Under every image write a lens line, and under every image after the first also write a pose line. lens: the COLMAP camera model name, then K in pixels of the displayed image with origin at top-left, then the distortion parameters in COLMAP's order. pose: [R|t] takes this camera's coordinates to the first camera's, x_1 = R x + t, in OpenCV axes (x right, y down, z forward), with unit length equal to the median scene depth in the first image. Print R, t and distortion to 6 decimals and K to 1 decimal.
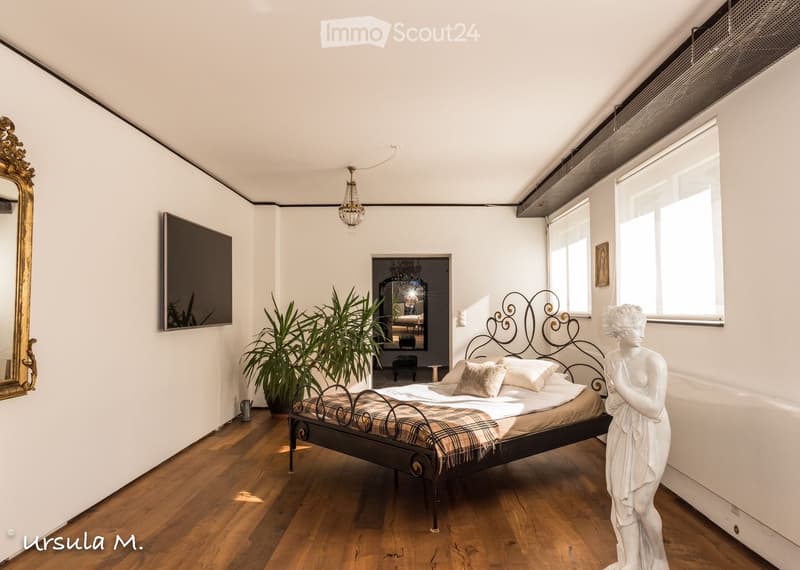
lens RADIAL K [[580.2, 0, 401.0], [0, 580.2, 287.2], [0, 0, 1]] dist [-0.010333, -0.001620]
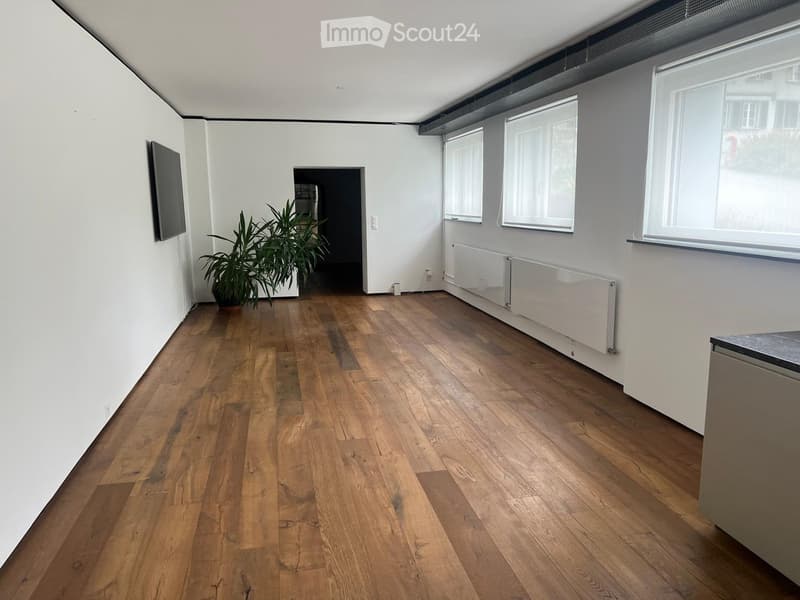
lens RADIAL K [[603.3, 0, 399.9], [0, 603.3, 298.8], [0, 0, 1]] dist [0.048993, -0.033040]
pose [[0.975183, -0.039885, 0.217777, -0.129440], [-0.003291, 0.980919, 0.194387, -0.037246], [-0.221375, -0.190279, 0.956445, -0.245228]]
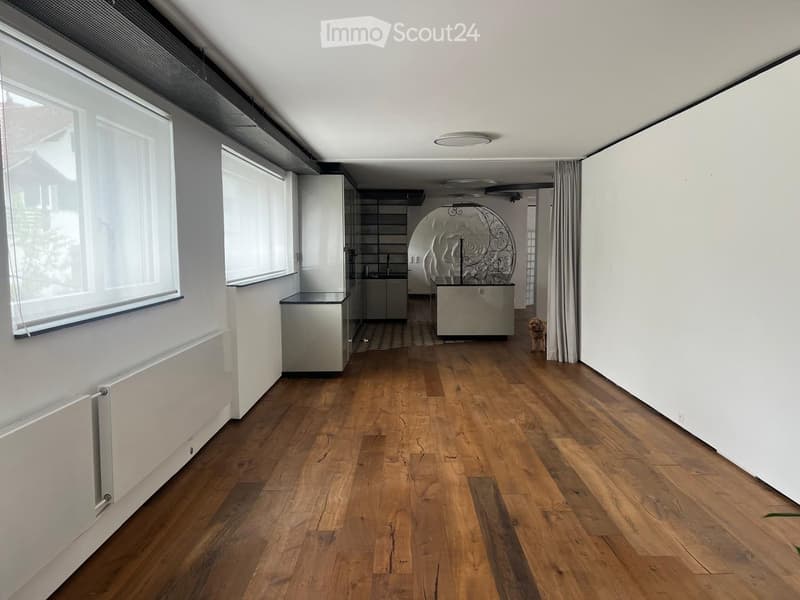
lens RADIAL K [[603.3, 0, 399.7], [0, 603.3, 297.9], [0, 0, 1]] dist [0.048993, -0.033040]
pose [[-0.999924, 0.007693, -0.009642, 0.055081], [0.007167, 0.998547, 0.053403, 0.000734], [0.010039, 0.053330, -0.998526, 1.053347]]
